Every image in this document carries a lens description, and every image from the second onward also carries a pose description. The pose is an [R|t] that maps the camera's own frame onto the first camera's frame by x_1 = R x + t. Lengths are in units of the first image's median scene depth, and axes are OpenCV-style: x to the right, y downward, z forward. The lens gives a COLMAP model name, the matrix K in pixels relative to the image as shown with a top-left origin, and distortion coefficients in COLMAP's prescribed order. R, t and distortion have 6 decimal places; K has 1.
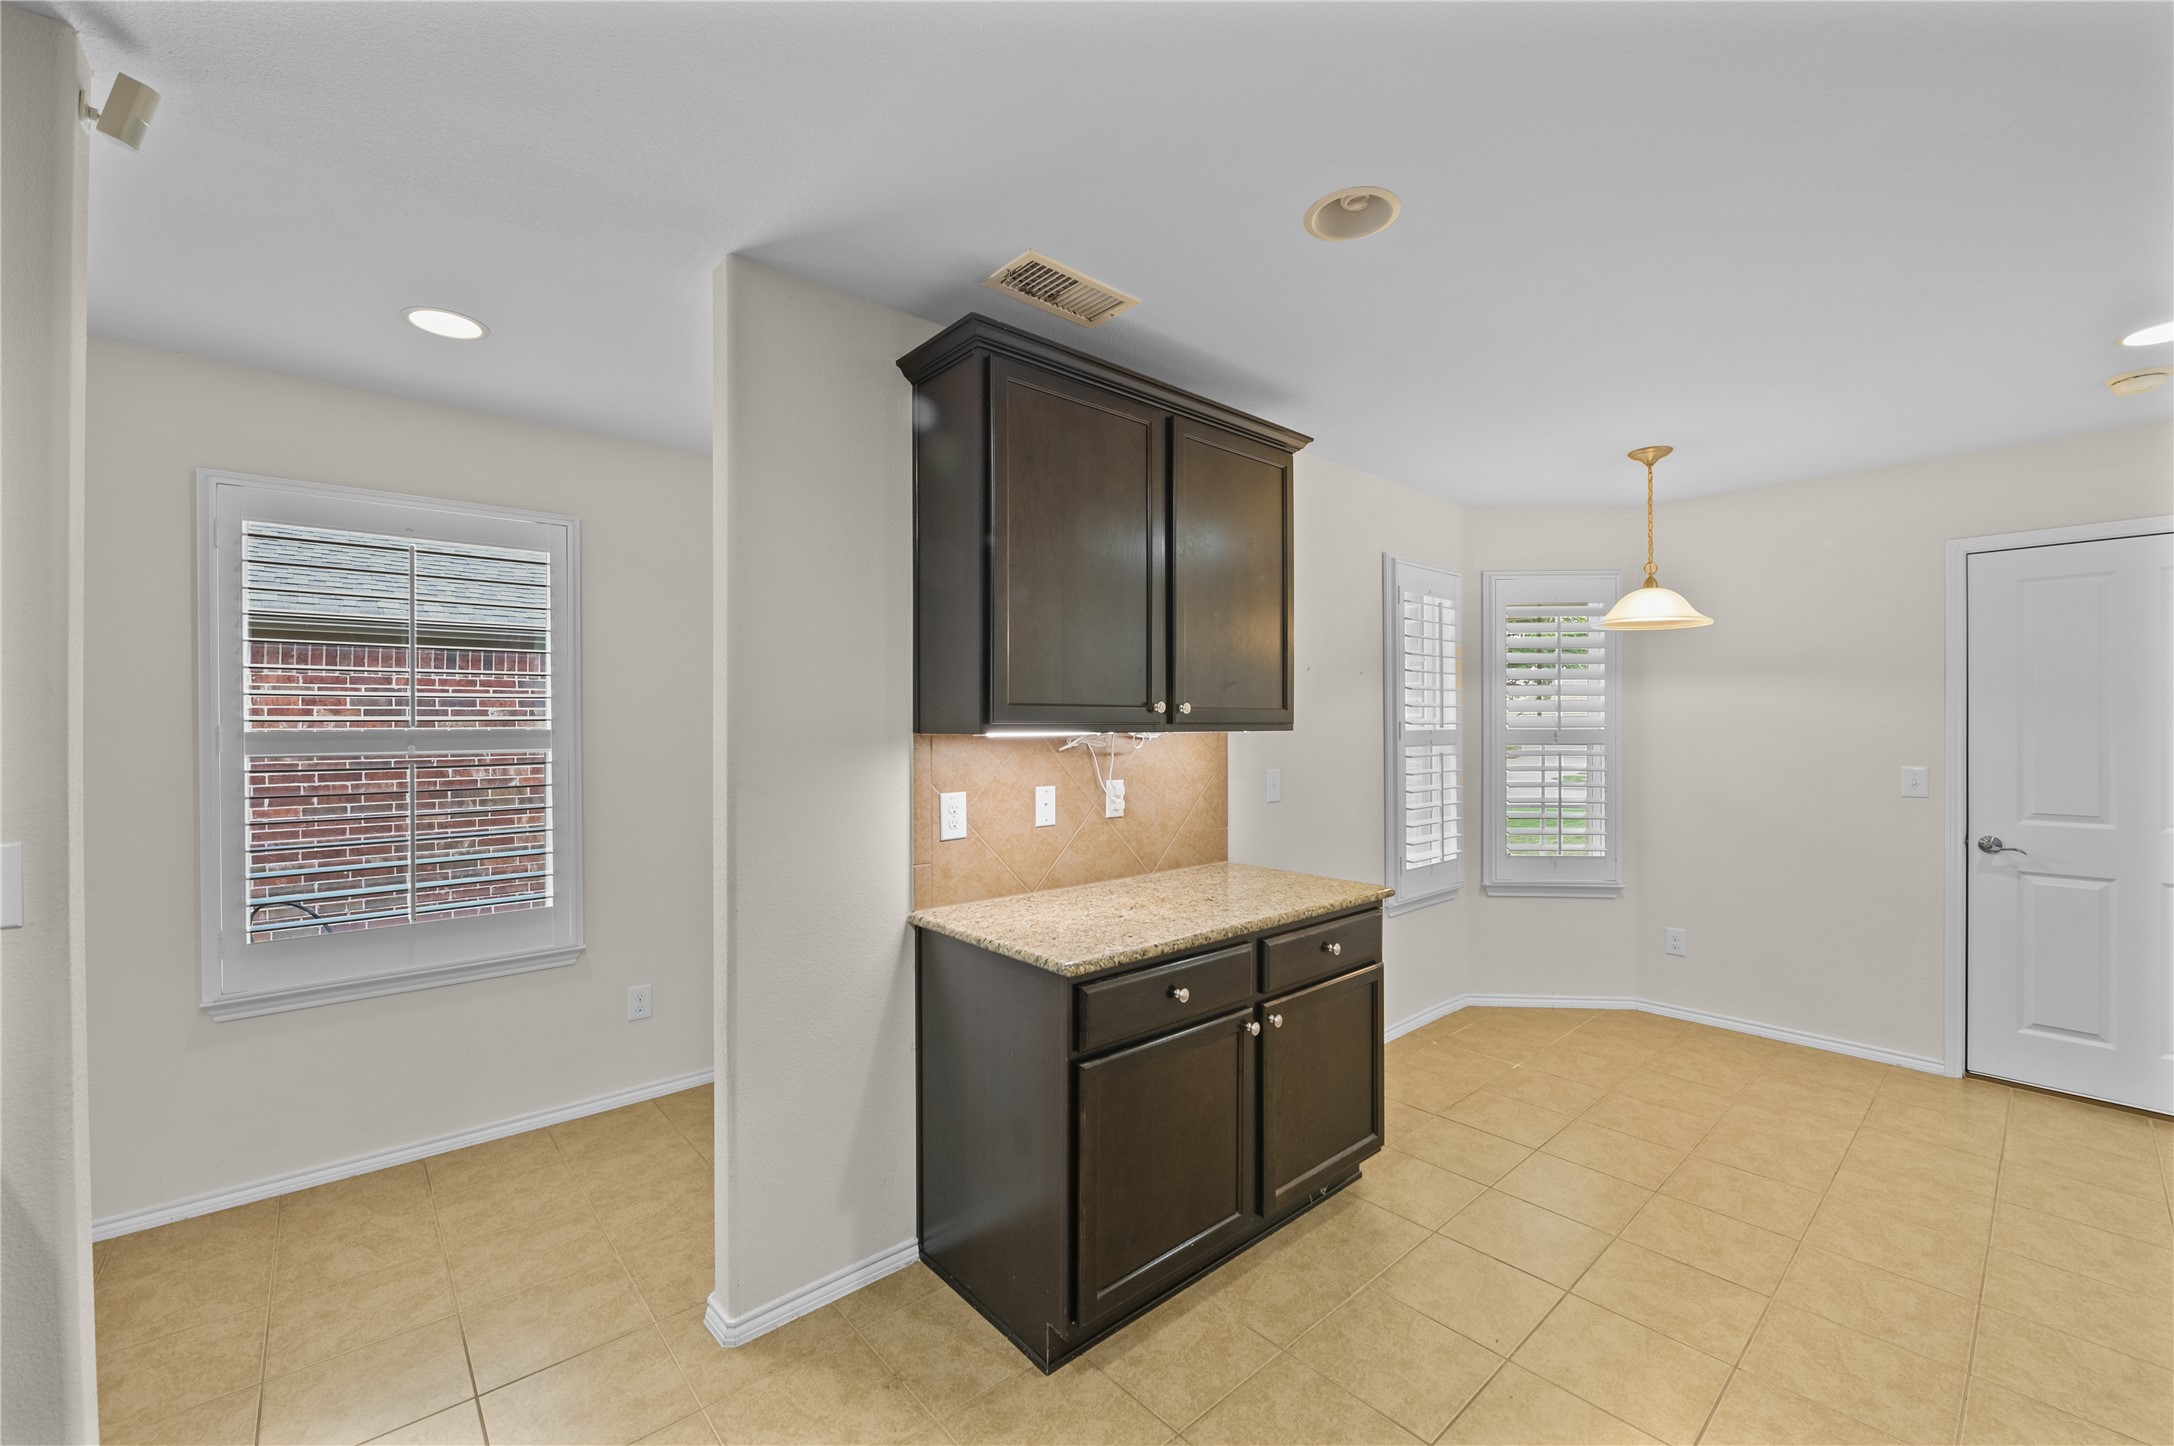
lens RADIAL K [[861.1, 0, 1093.2], [0, 861.1, 727.2], [0, 0, 1]] dist [-0.010100, 0.000134]
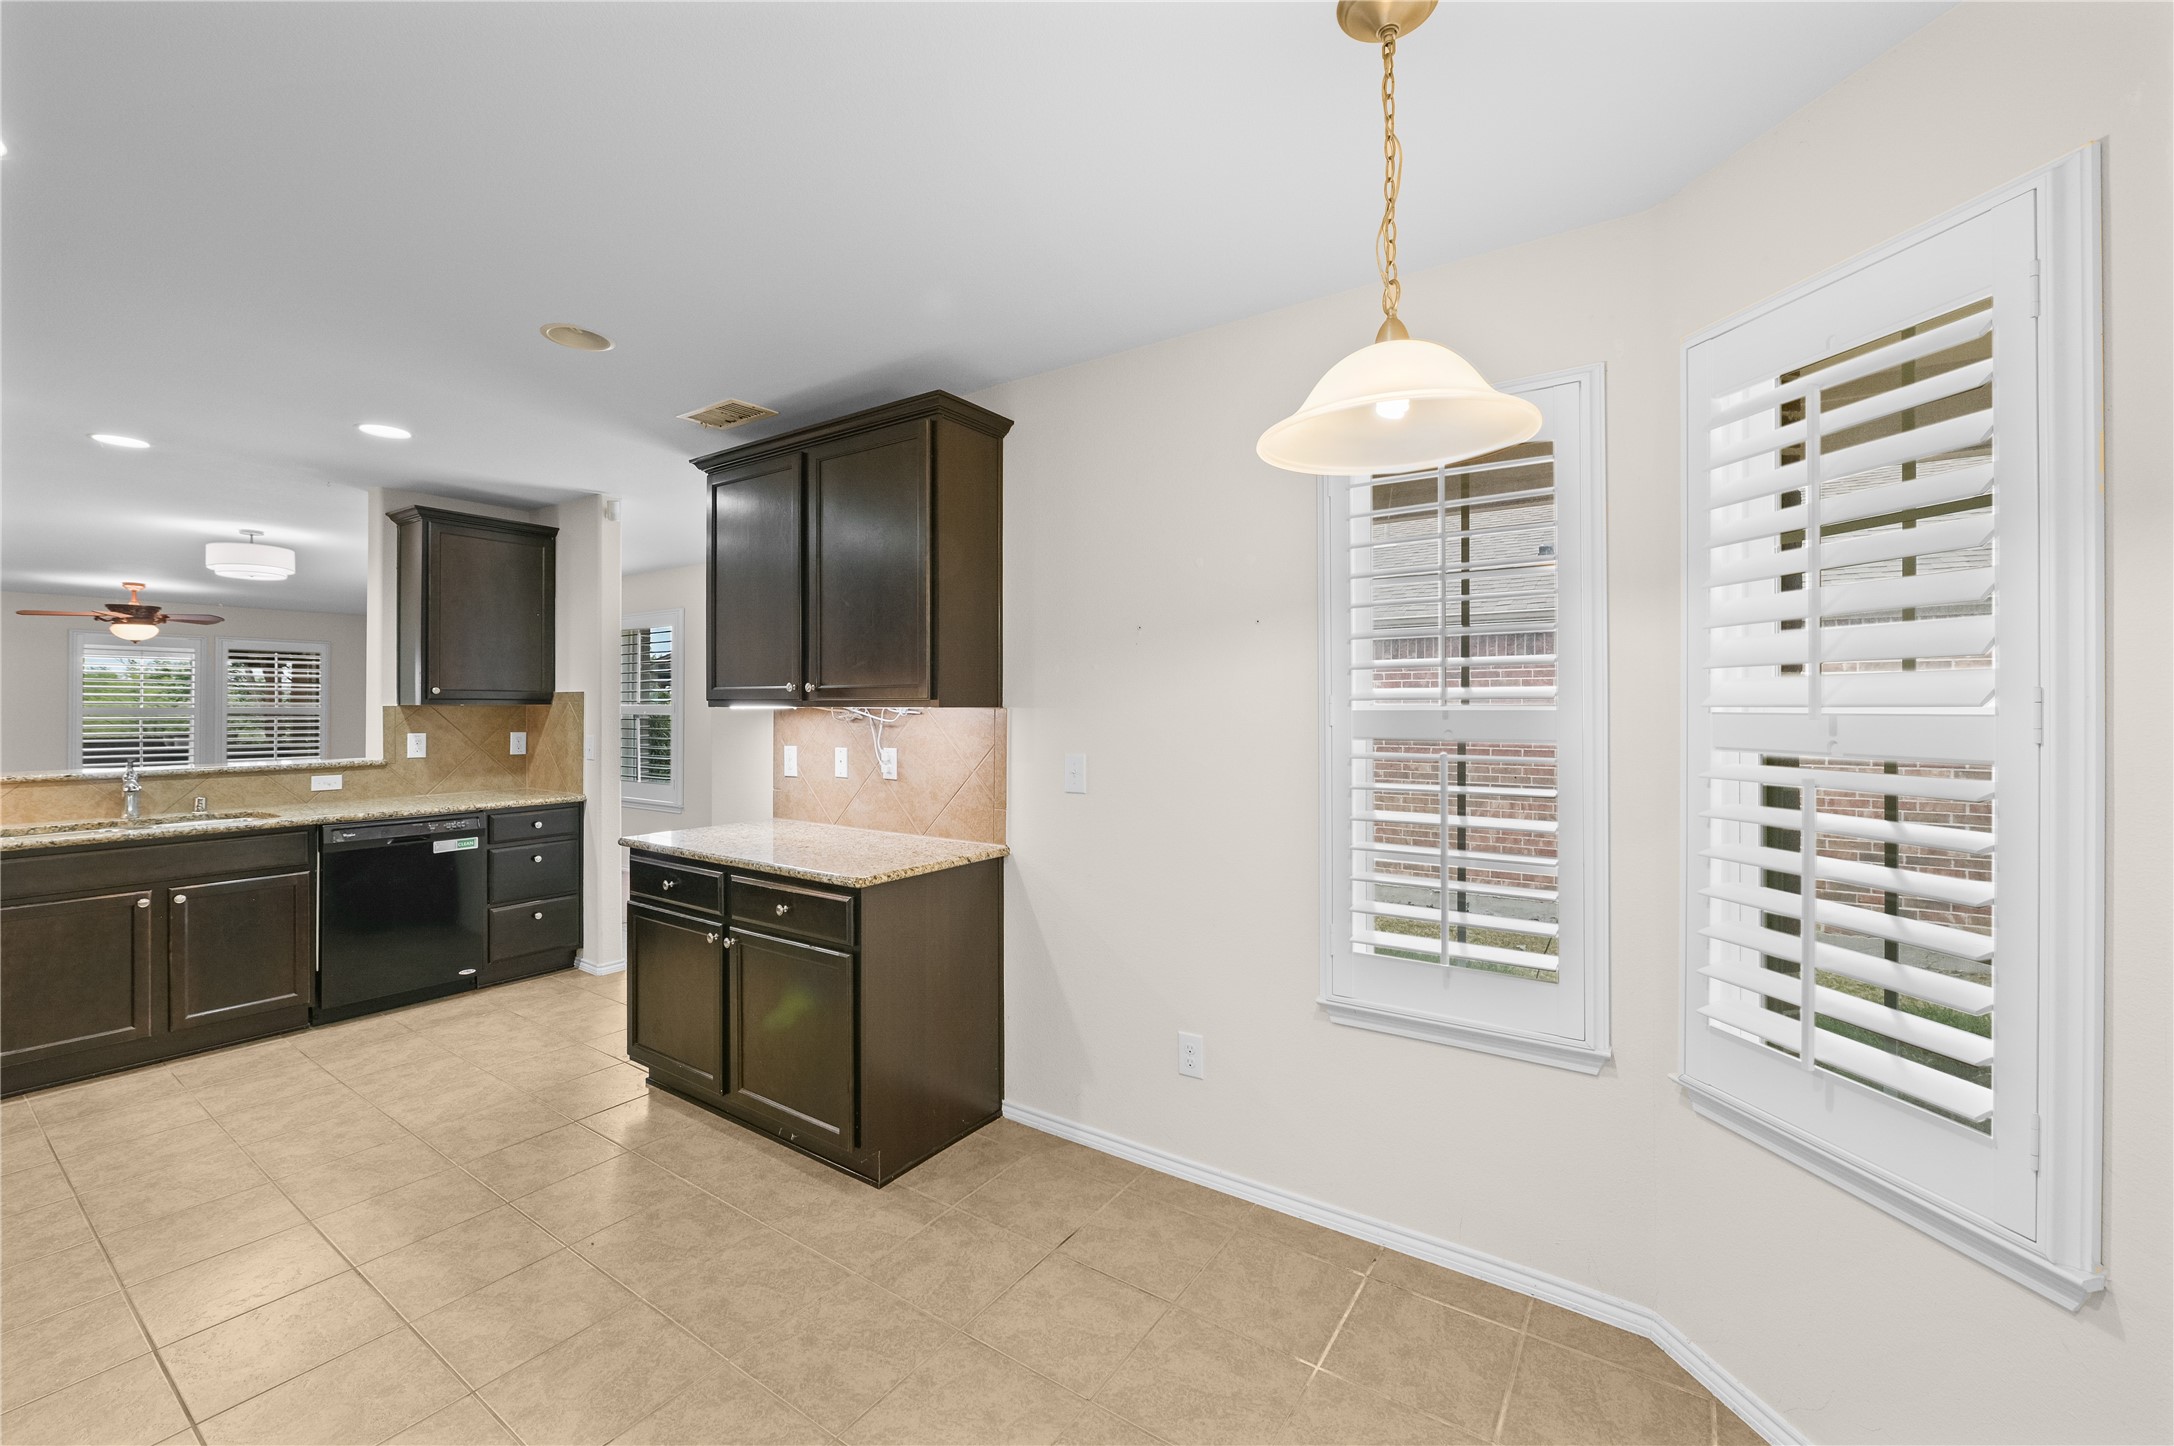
lens RADIAL K [[867.5, 0, 1091.3], [0, 867.5, 704.8], [0, 0, 1]] dist [-0.010408, -0.000320]
pose [[0.254617, 0.001543, -0.967041, 1.088532], [-0.004205, 0.999991, 0.000488, 0.000181], [0.967033, 0.003942, 0.254621, 0.840193]]
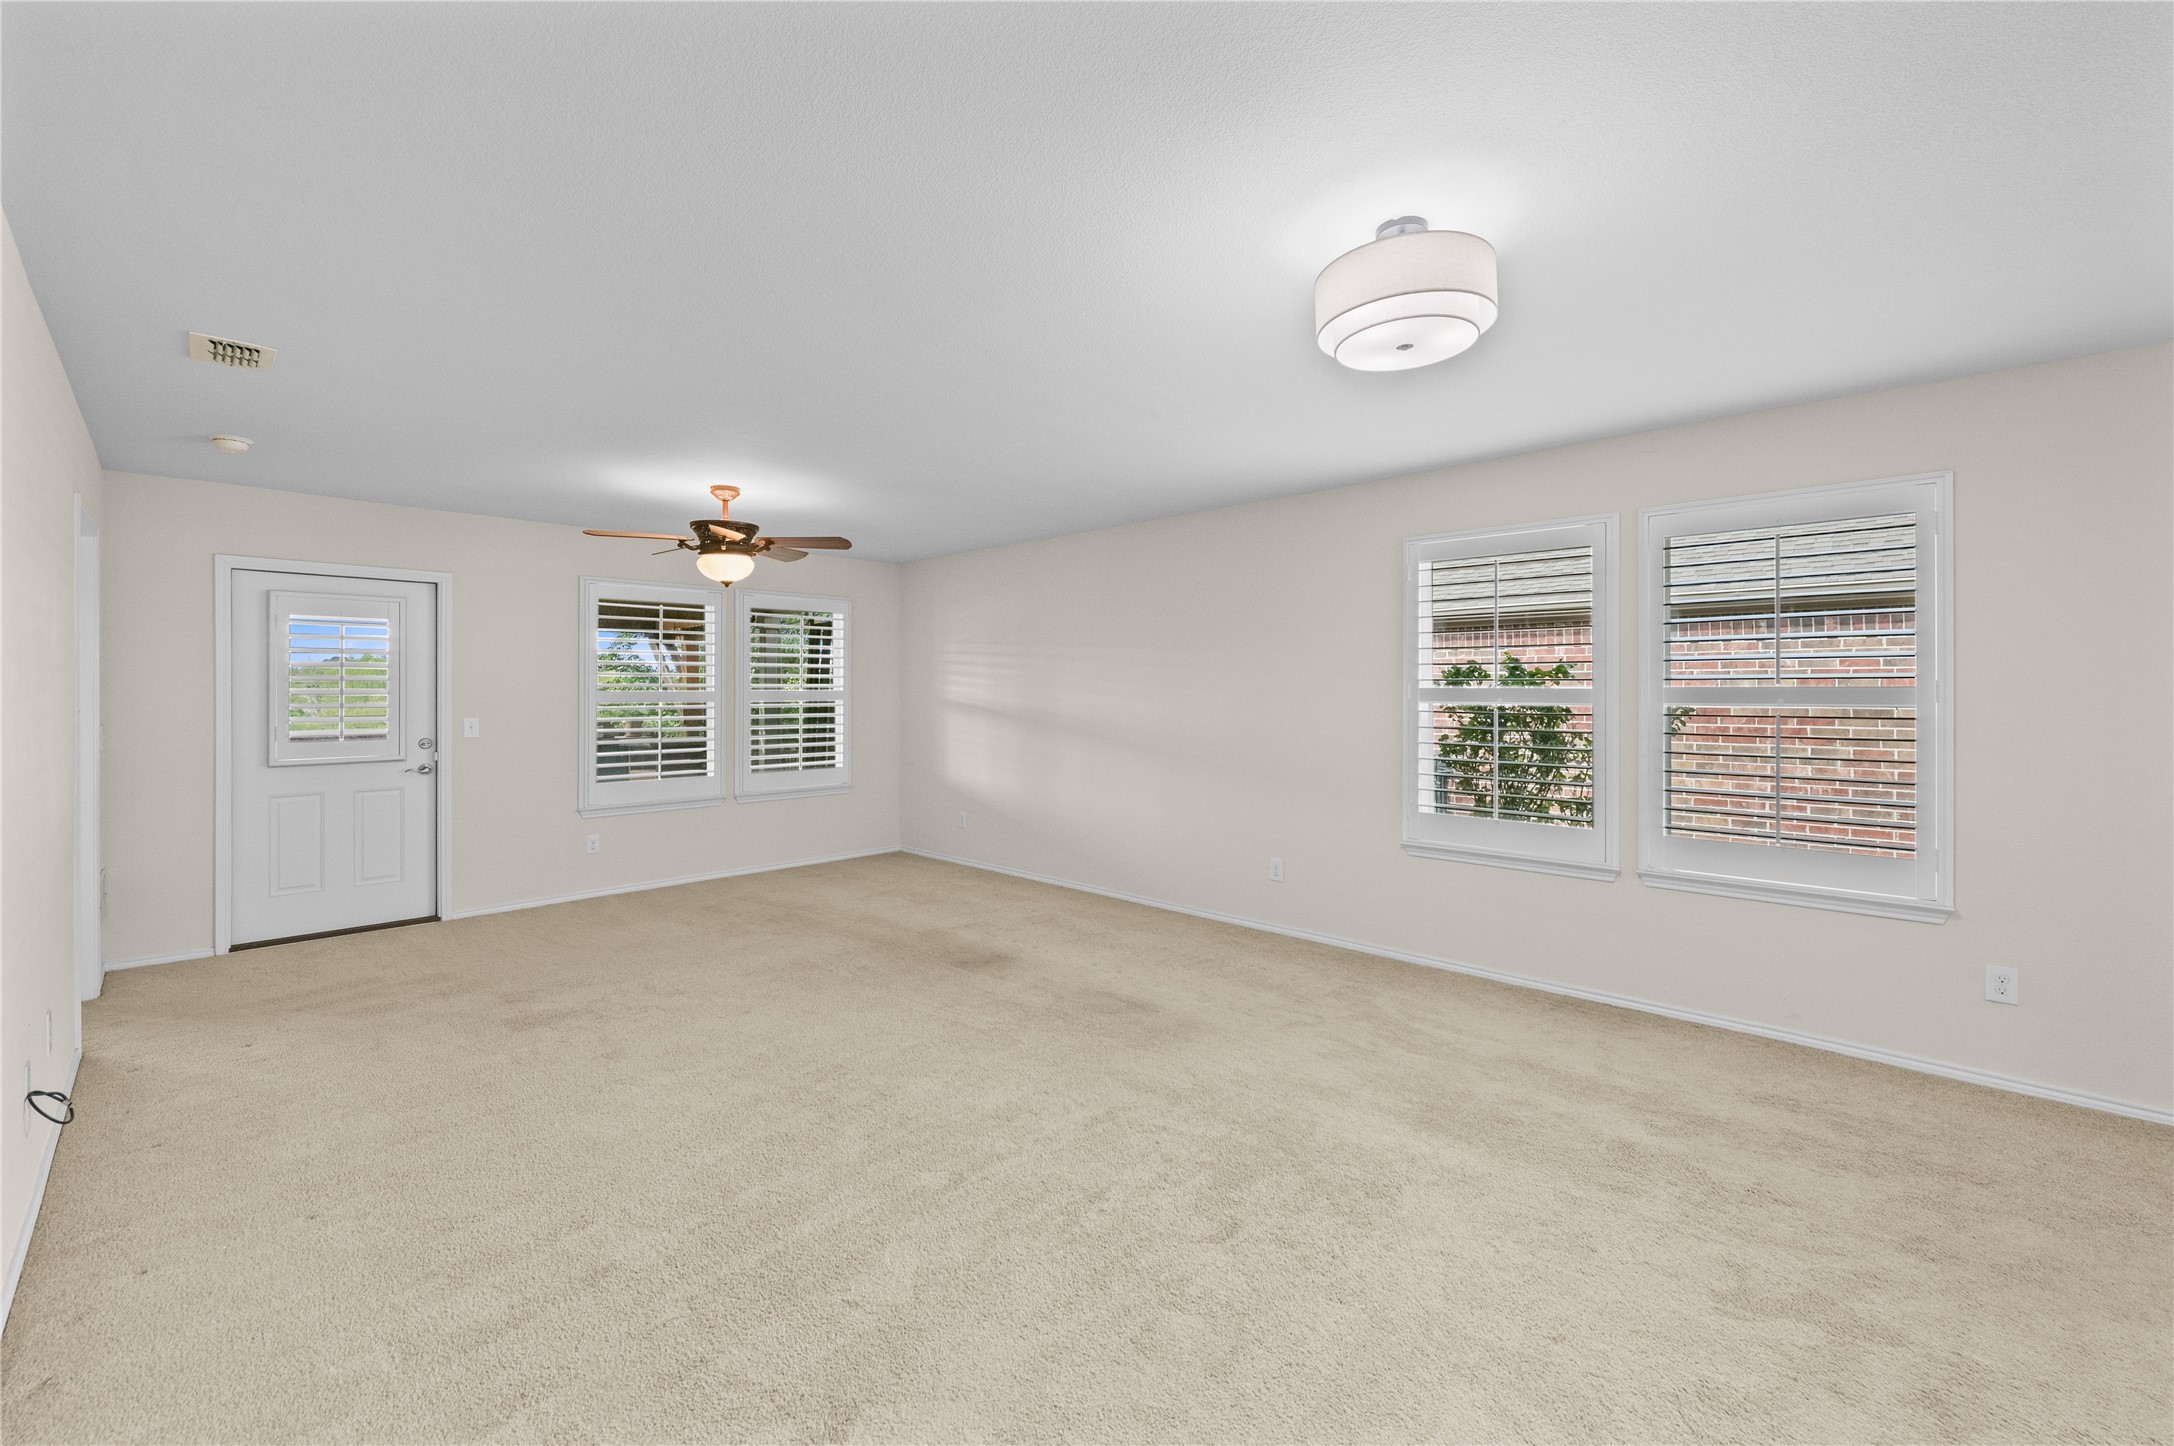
lens RADIAL K [[894.8, 0, 1092.3], [0, 894.8, 688.0], [0, 0, 1]] dist [-0.000425, -0.000070]
pose [[0.077294, 0.004464, -0.996998, -0.346325], [-0.002046, 0.999989, 0.004319, 0.006290], [0.997006, 0.001706, 0.077302, -0.643223]]
